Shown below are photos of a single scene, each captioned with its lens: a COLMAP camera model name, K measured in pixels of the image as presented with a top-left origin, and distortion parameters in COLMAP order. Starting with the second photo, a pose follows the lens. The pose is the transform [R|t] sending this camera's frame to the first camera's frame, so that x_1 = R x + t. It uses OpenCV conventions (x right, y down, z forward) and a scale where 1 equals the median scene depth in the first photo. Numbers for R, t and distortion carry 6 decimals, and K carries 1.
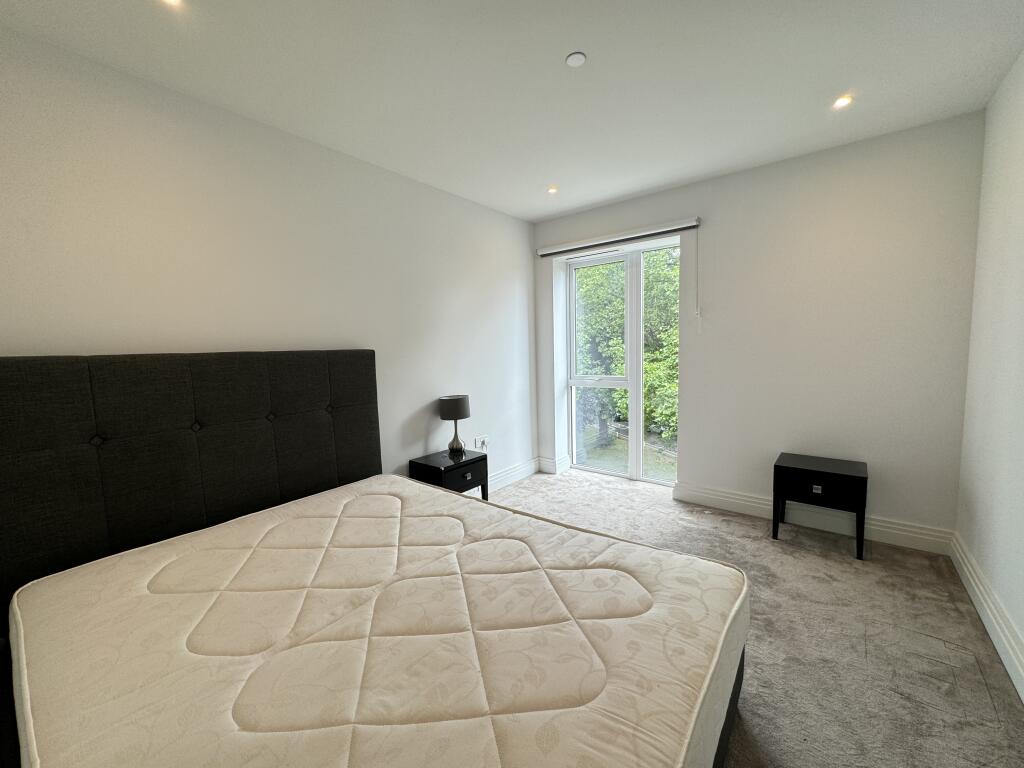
lens RADIAL K [[411.0, 0, 512.0], [0, 411.0, 384.0], [0, 0, 1]] dist [0.000043, 0.000054]
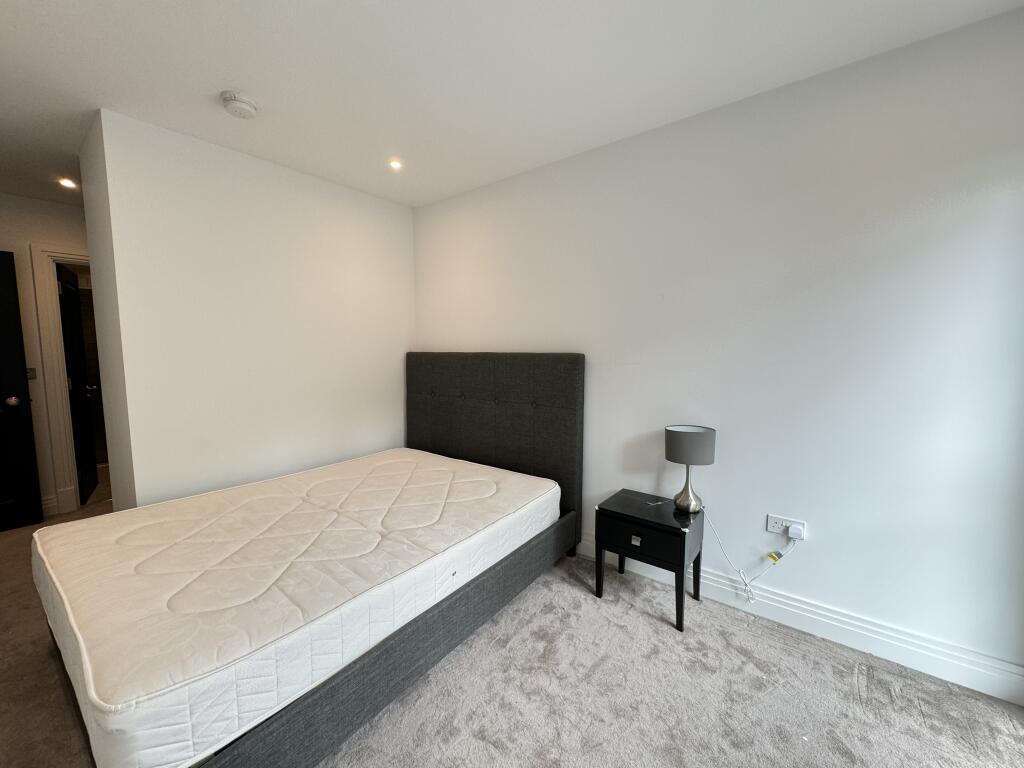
lens RADIAL K [[403.1, 0, 505.7], [0, 403.1, 386.2], [0, 0, 1]] dist [-0.000844, 0.000109]
pose [[0.022062, 0.116088, -0.992994, 0.521224], [-0.100073, 0.988504, 0.113340, -0.087466], [0.994735, 0.096872, 0.033425, 0.709892]]
